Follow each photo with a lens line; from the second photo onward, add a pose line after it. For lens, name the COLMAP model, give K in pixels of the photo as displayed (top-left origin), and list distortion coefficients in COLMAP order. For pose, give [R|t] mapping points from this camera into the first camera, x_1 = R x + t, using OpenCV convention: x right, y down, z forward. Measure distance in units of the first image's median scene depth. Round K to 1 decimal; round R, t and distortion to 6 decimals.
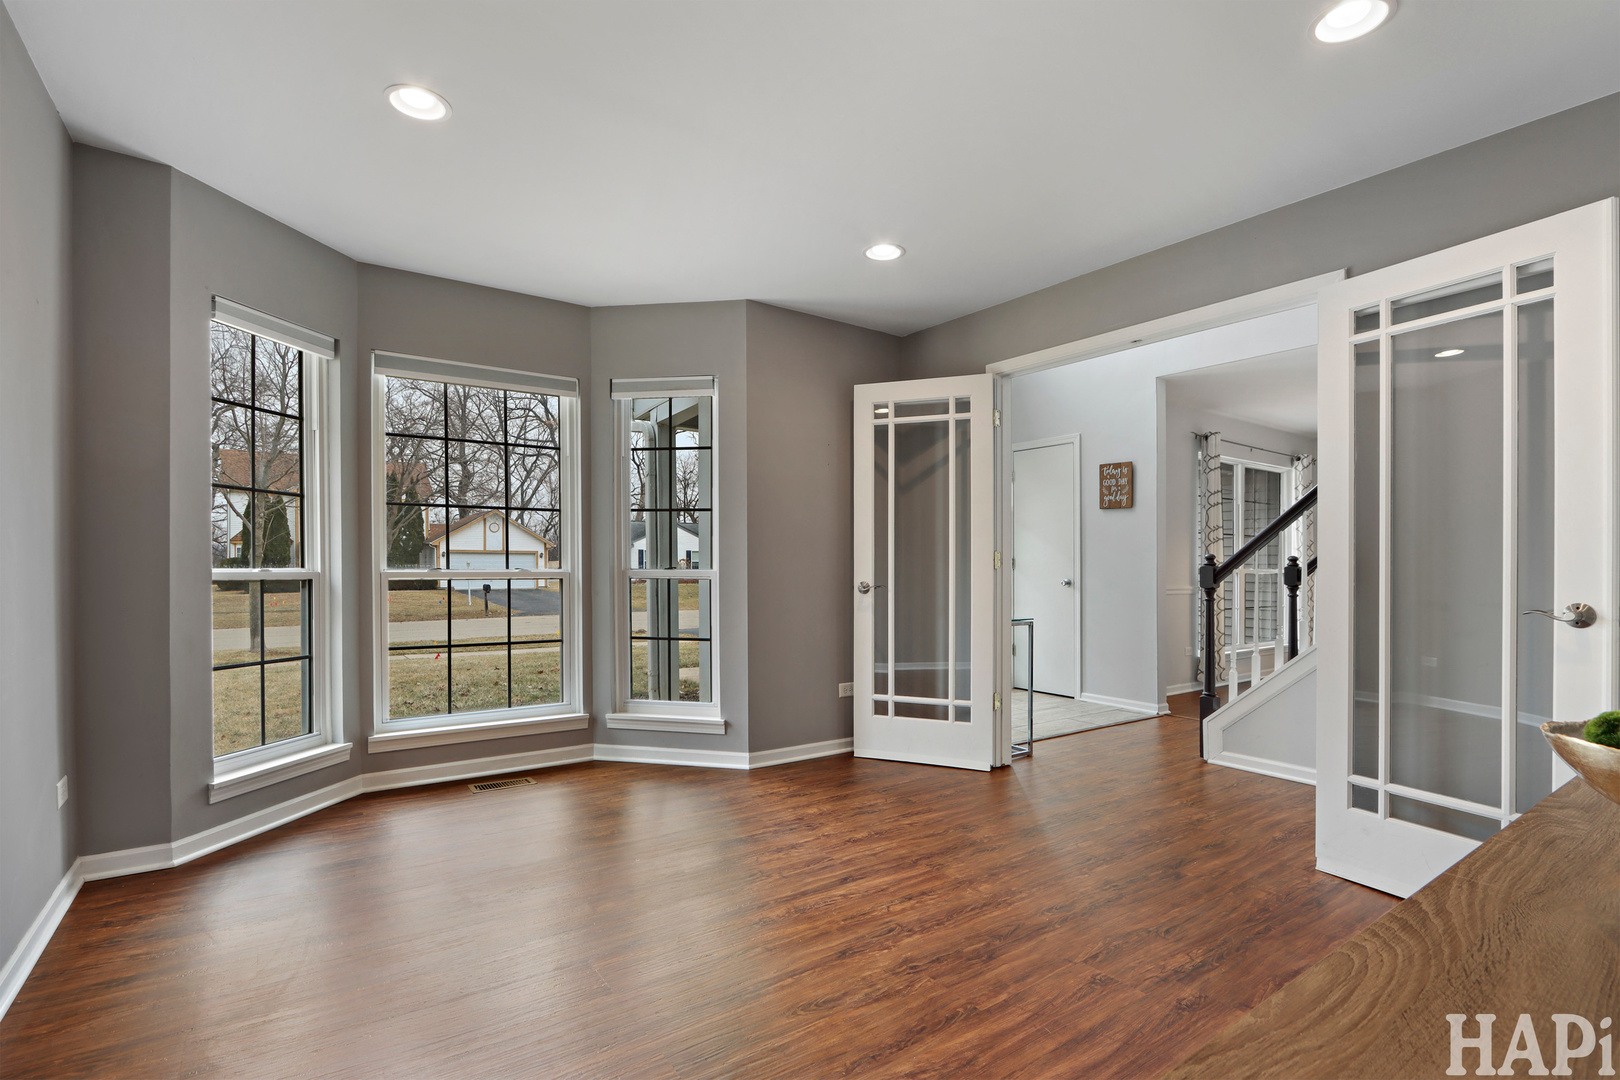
lens RADIAL K [[752.9, 0, 808.1], [0, 752.9, 568.2], [0, 0, 1]] dist [-0.030040, 0.000092]
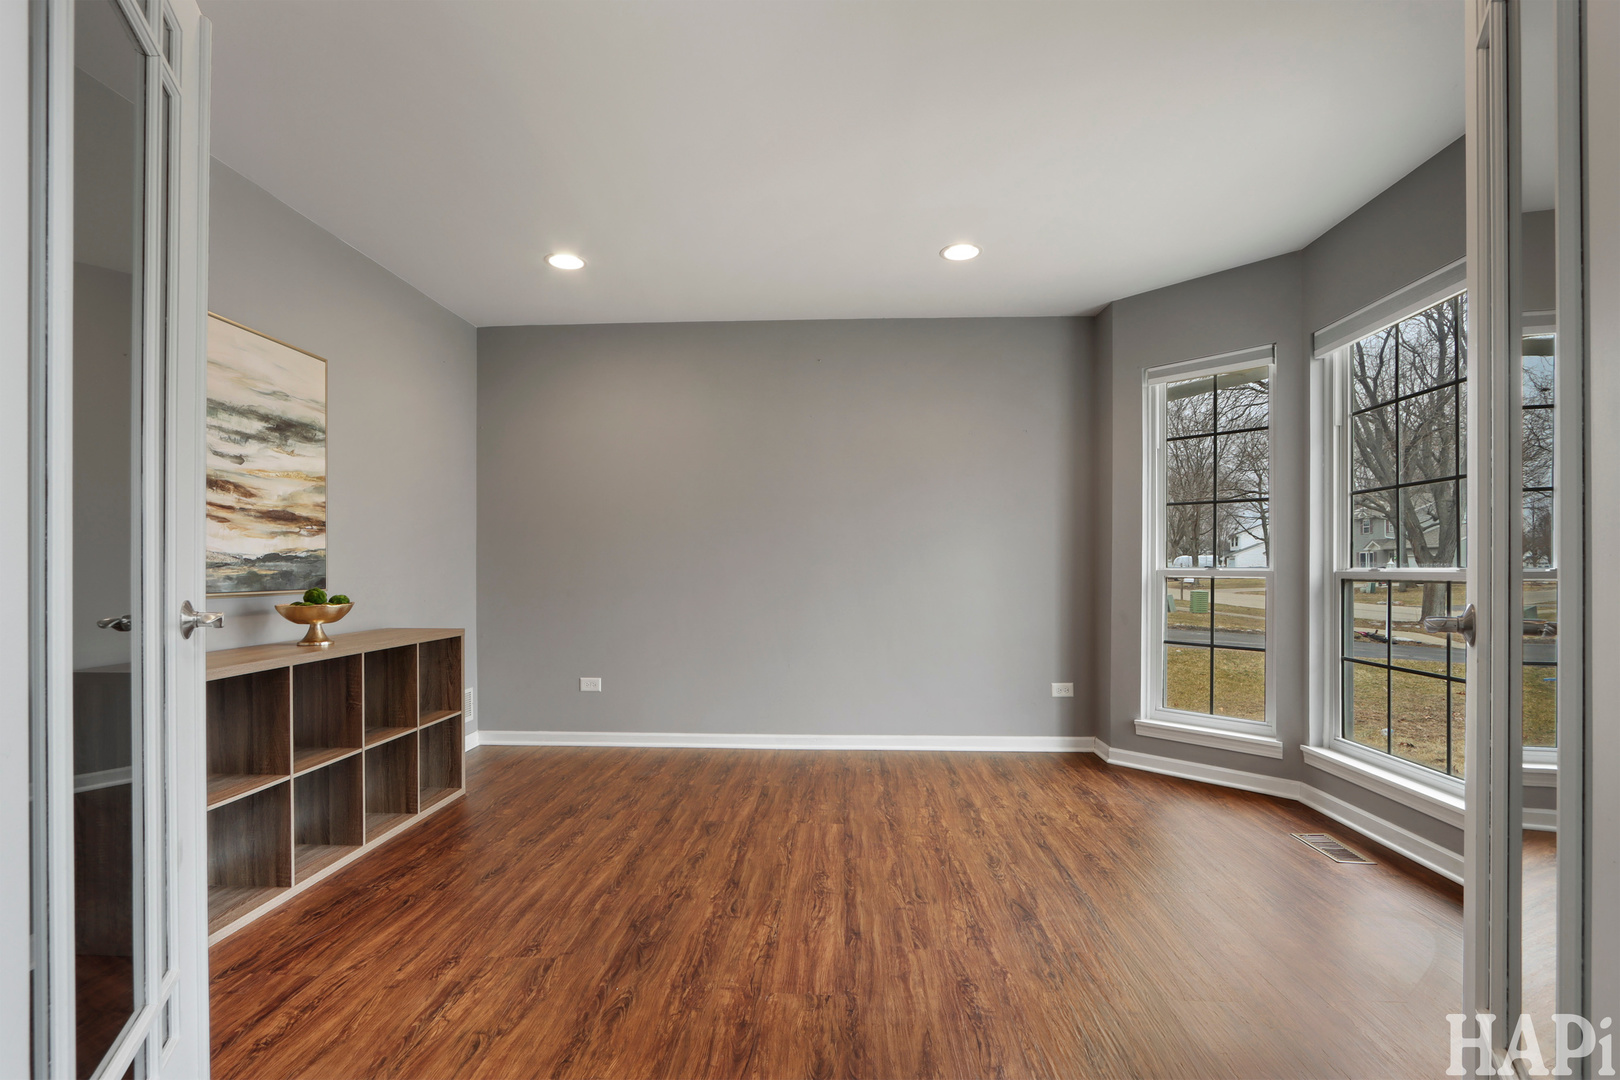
lens RADIAL K [[752.9, 0, 808.1], [0, 752.9, 568.2], [0, 0, 1]] dist [-0.030040, 0.000092]
pose [[-0.615107, -0.003703, -0.788435, 0.847853], [-0.009009, 0.999957, 0.002332, 0.007917], [0.788392, 0.008538, -0.615114, 1.679896]]
